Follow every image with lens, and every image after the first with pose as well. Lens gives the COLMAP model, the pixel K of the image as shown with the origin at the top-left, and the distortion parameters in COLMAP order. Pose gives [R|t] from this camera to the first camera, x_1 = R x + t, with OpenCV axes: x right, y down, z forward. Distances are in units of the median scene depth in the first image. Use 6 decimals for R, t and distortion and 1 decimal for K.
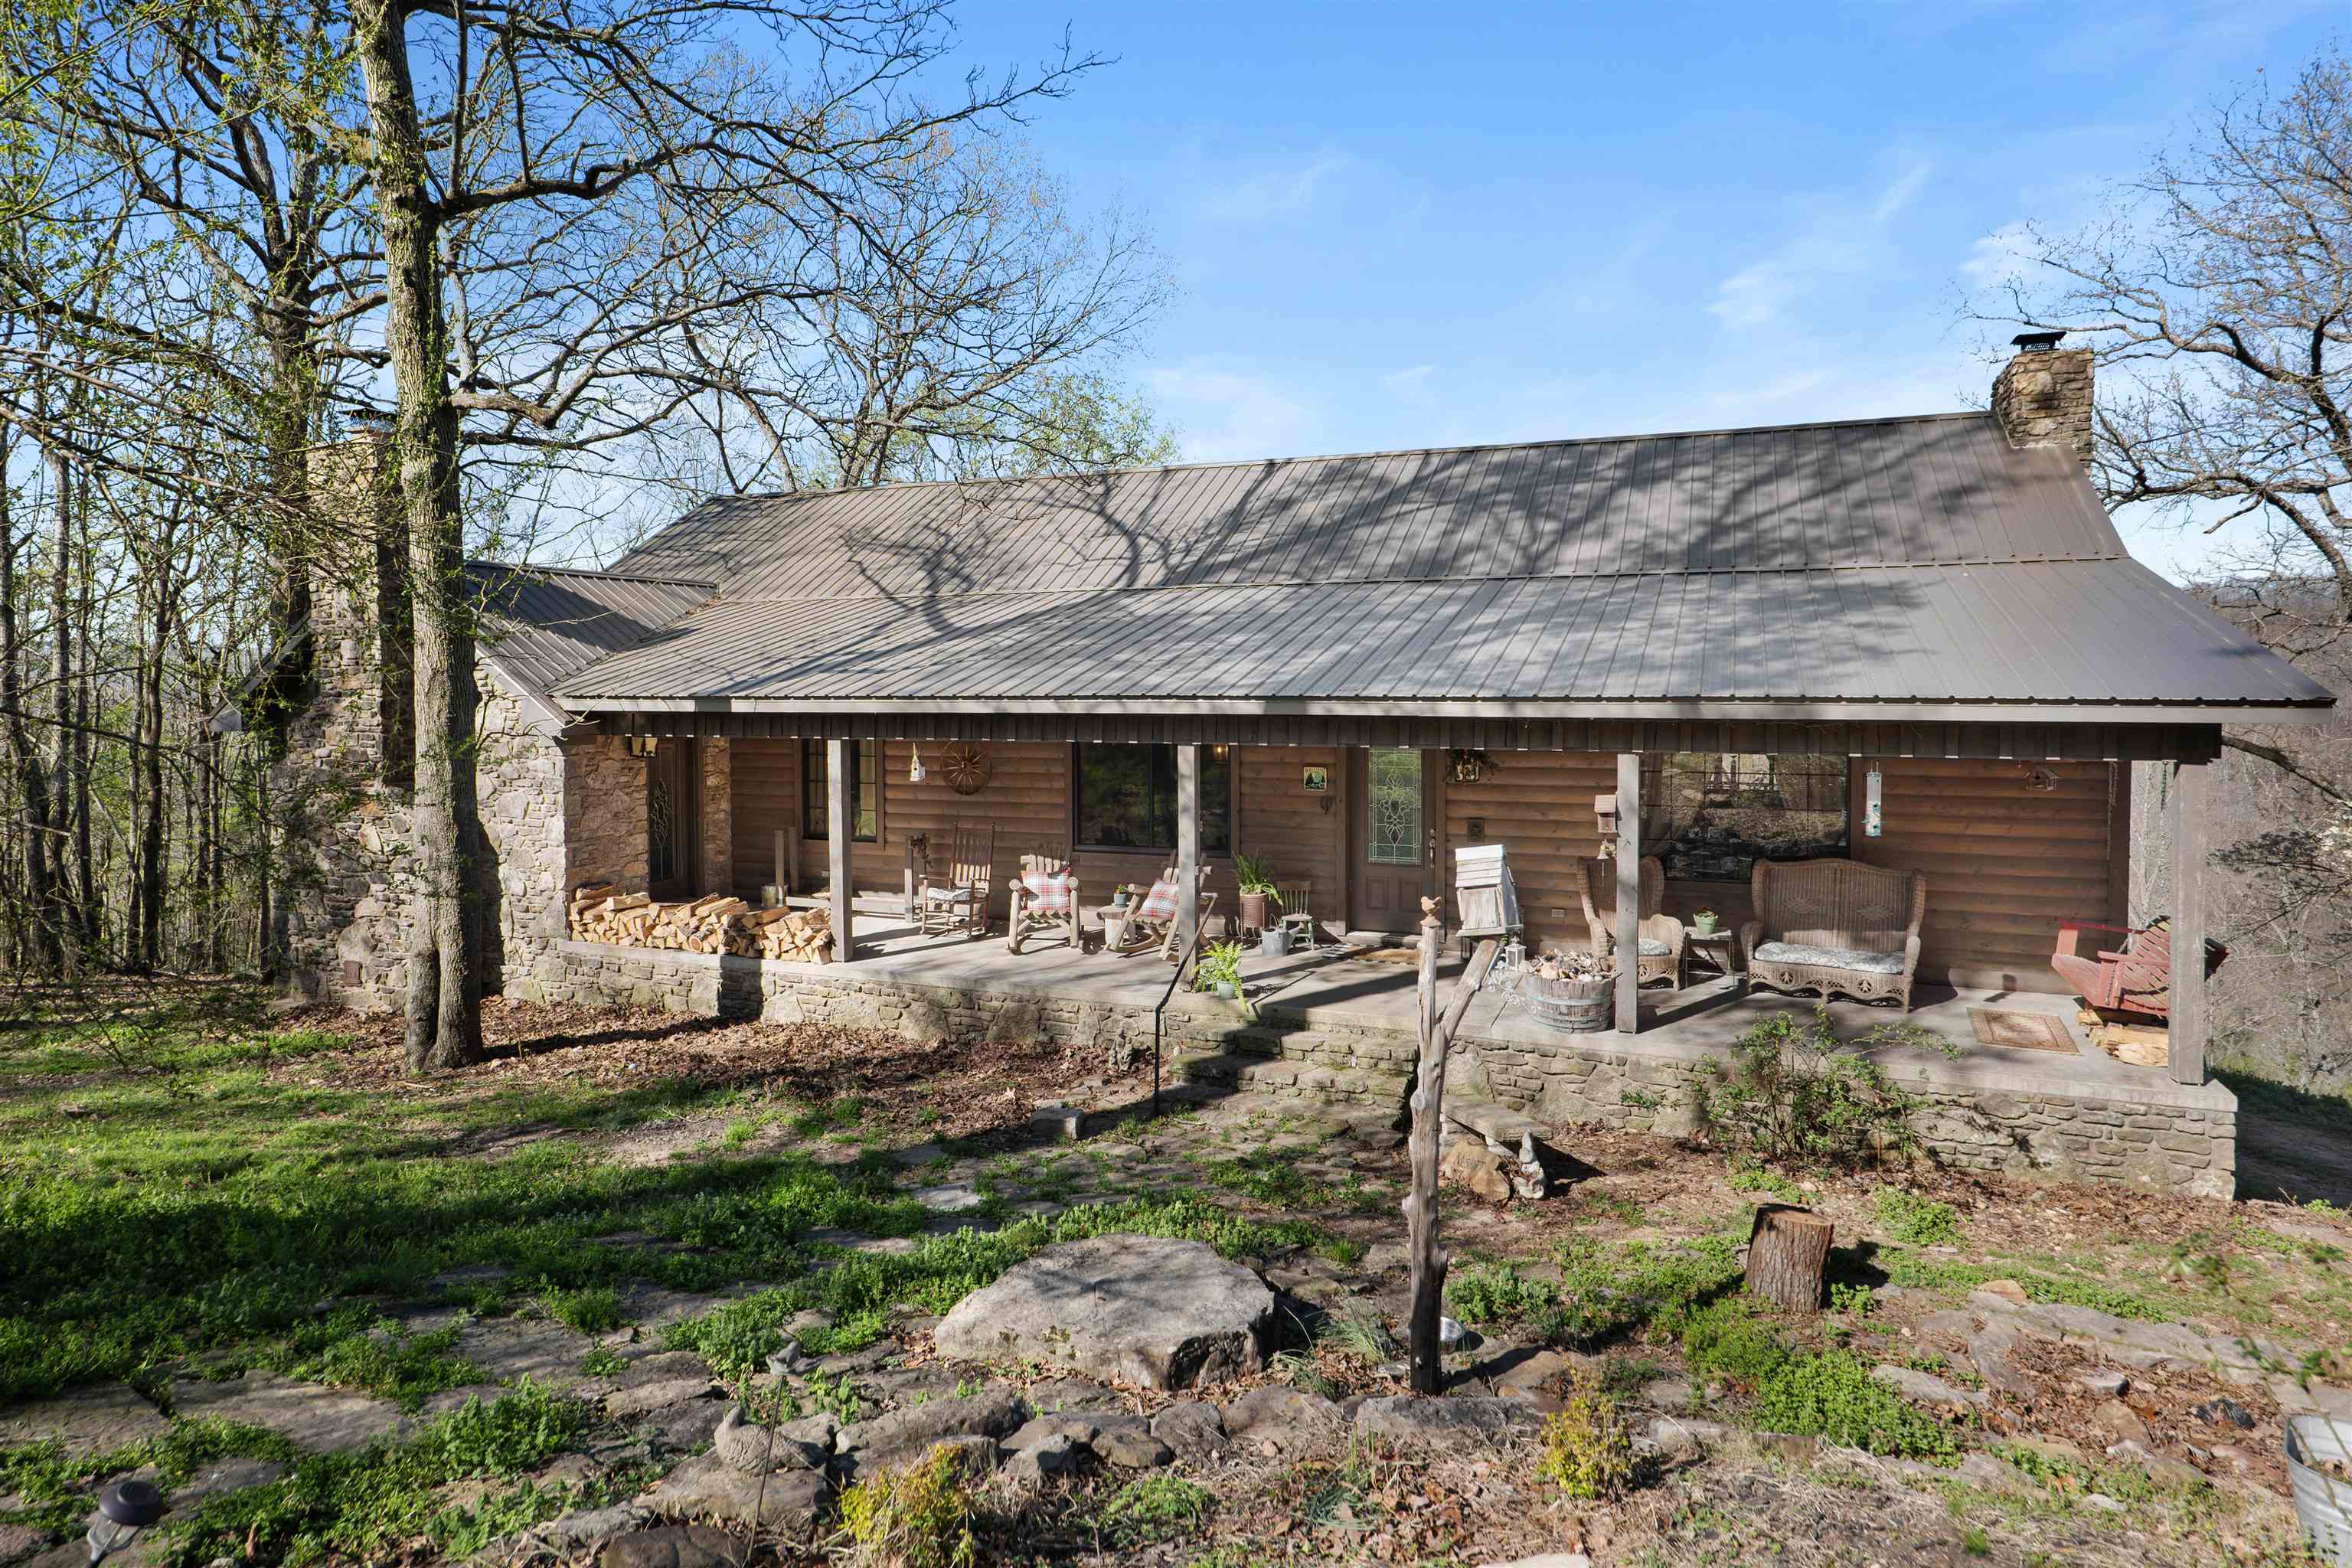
lens RADIAL K [[1352.8, 0, 1177.2], [0, 1352.8, 787.8], [0, 0, 1]] dist [-0.003974, -0.000907]
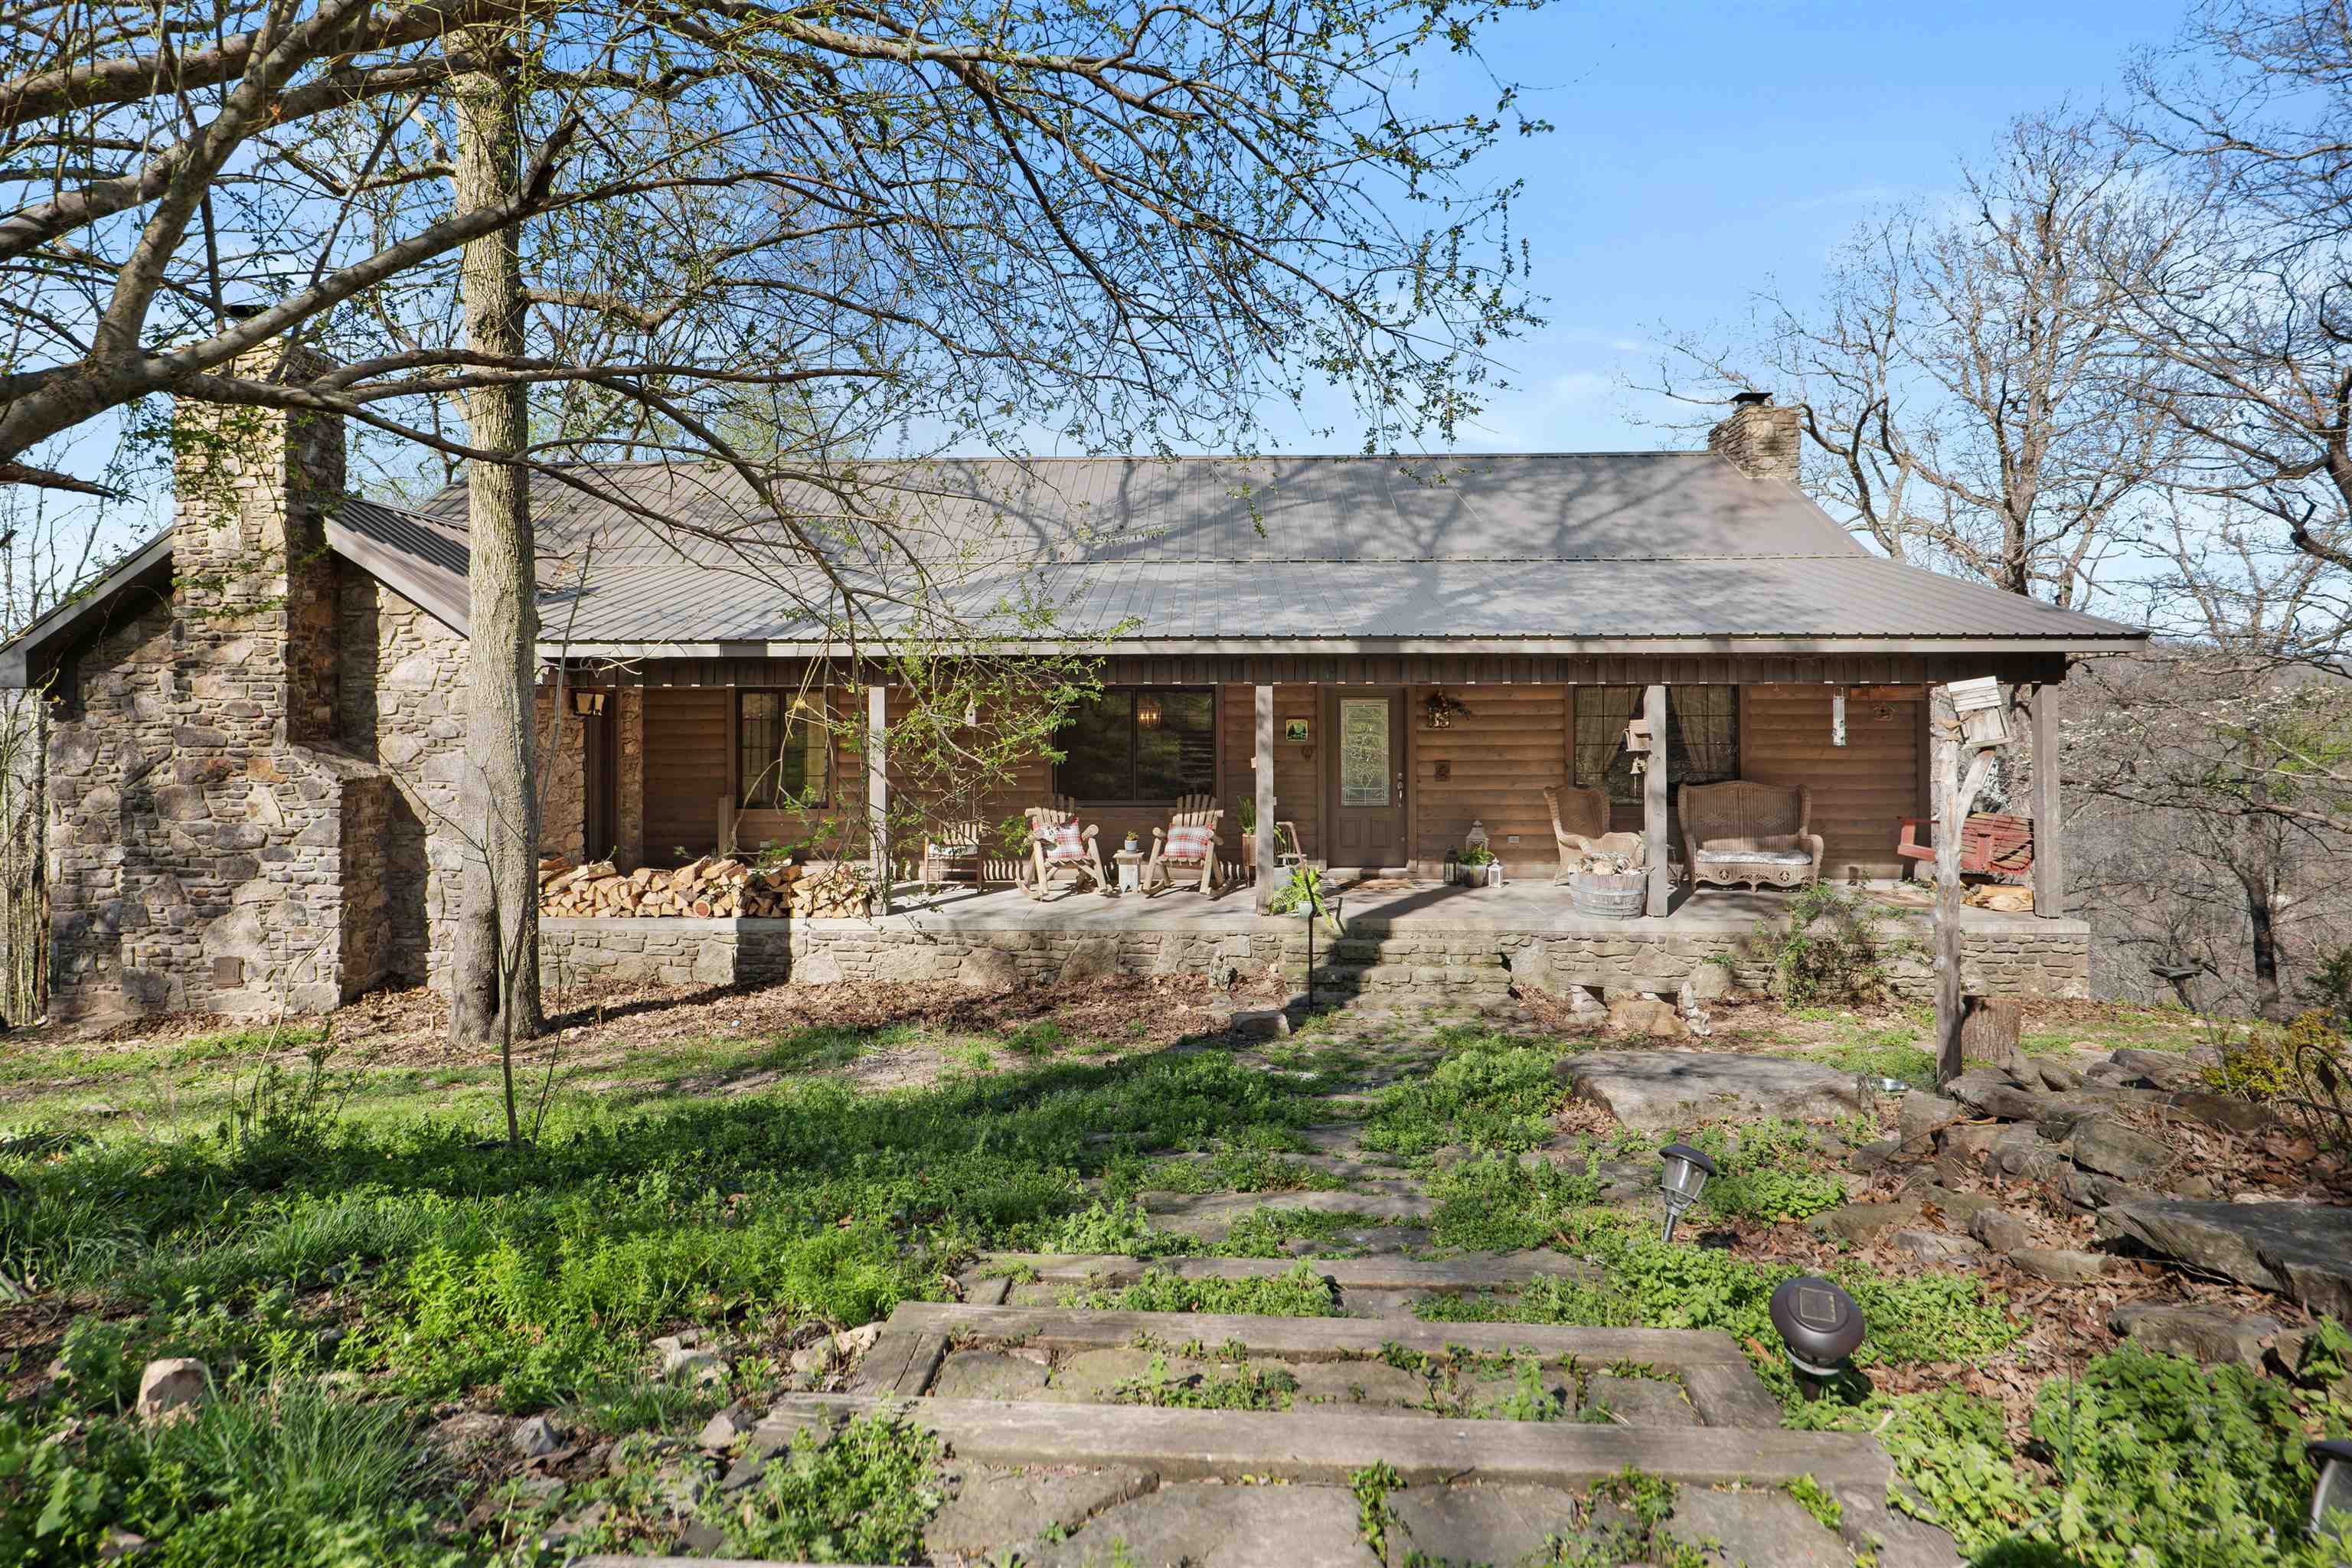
lens RADIAL K [[1295.8, 0, 1173.9], [0, 1295.8, 771.7], [0, 0, 1]] dist [-0.007265, -0.000673]
pose [[0.937666, -0.013349, 0.347282, -0.363383], [0.026801, 0.999064, -0.033960, 0.060865], [-0.346503, 0.041151, 0.937146, 0.048785]]
